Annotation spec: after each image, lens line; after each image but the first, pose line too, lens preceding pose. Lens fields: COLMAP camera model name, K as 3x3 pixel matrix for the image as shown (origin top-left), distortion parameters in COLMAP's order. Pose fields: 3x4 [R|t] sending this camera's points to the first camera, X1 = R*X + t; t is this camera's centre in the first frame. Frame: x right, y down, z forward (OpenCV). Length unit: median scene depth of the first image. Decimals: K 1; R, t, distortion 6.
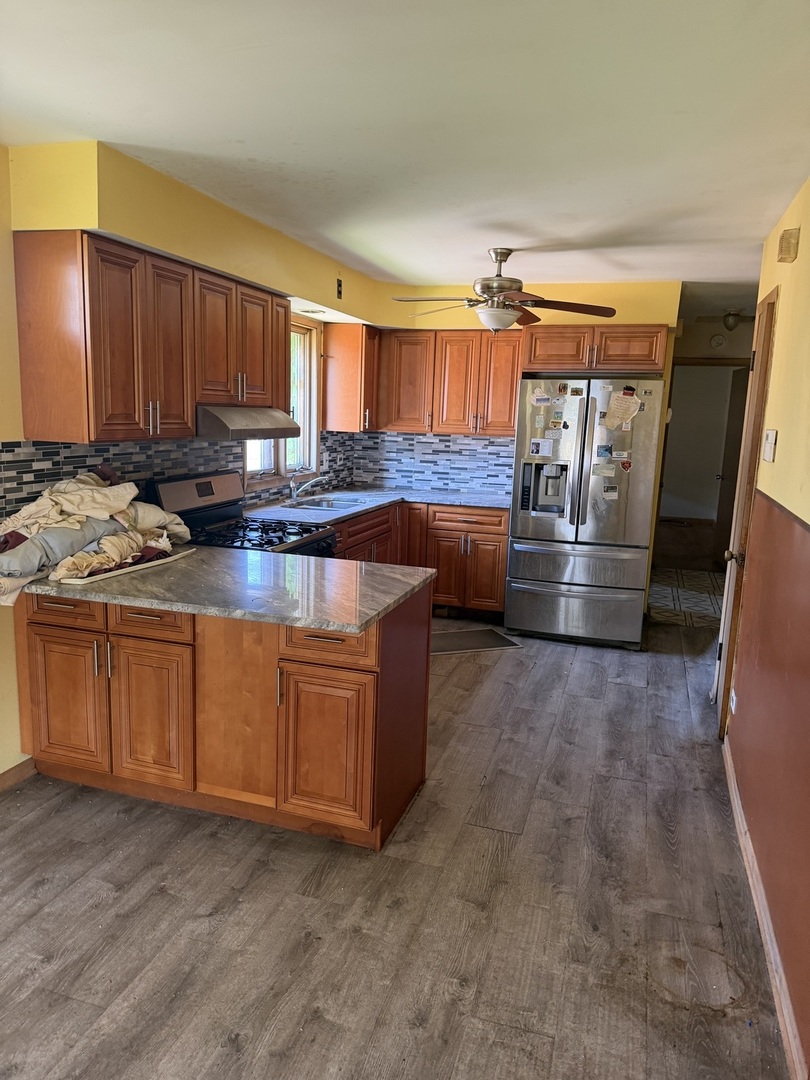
lens RADIAL K [[762.1, 0, 385.4], [0, 762.1, 548.4], [0, 0, 1]] dist [0.043518, -0.048718]
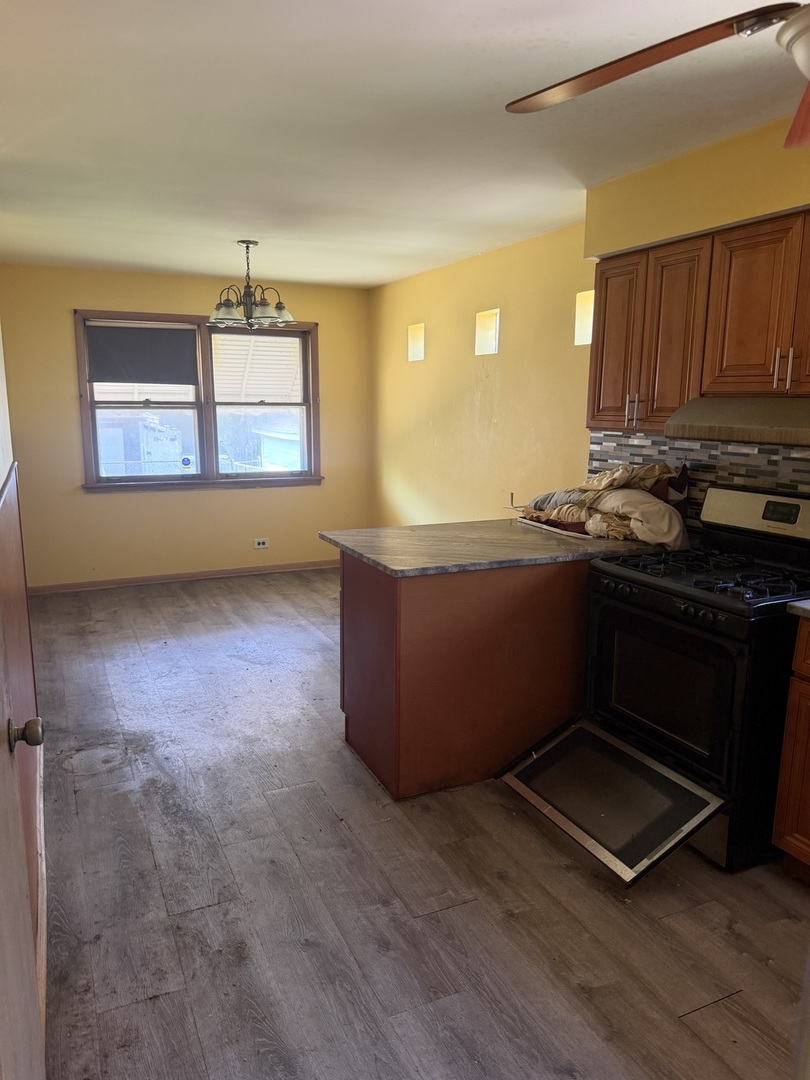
lens RADIAL K [[762.1, 0, 400.1], [0, 762.1, 541.6], [0, 0, 1]] dist [0.043518, -0.048718]
pose [[-0.723761, 0.094114, -0.683602, 0.652504], [-0.152547, 0.944324, 0.291517, -0.259206], [0.672978, 0.315270, -0.669108, 1.547643]]
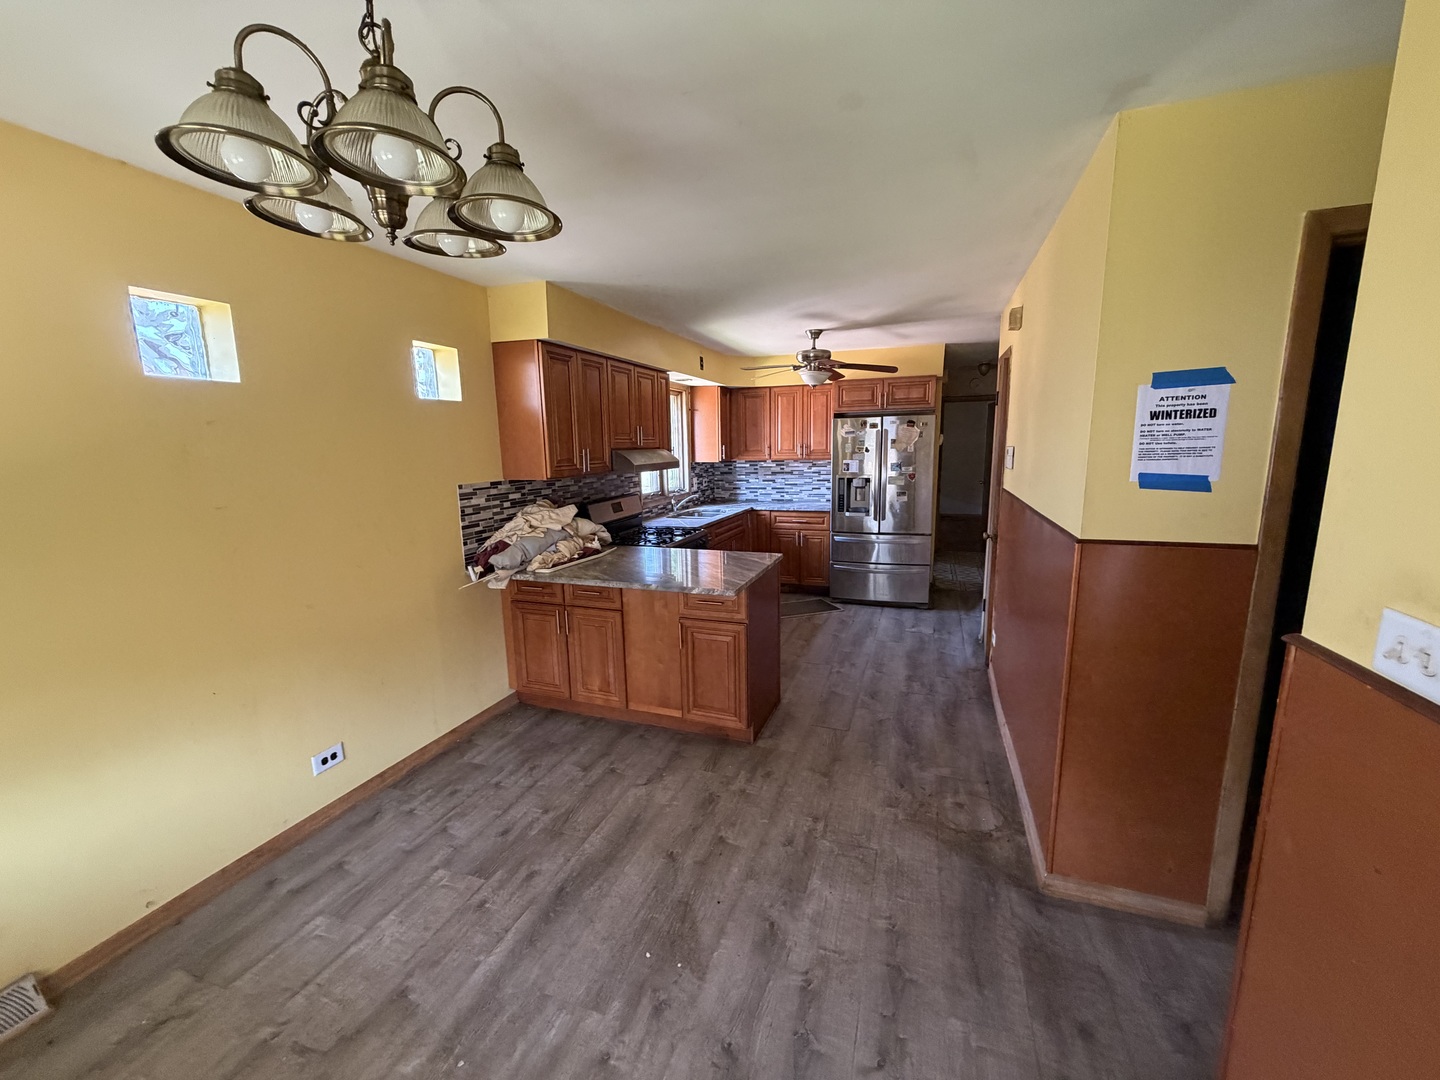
lens RADIAL K [[574.7, 0, 710.5], [0, 574.7, 542.2], [0, 0, 1]] dist [0.000372, 0.000155]
pose [[0.998045, -0.045726, -0.042601, -0.021404], [0.045213, 0.998894, -0.012940, 0.013133], [0.043146, 0.010988, 0.999008, -0.100152]]
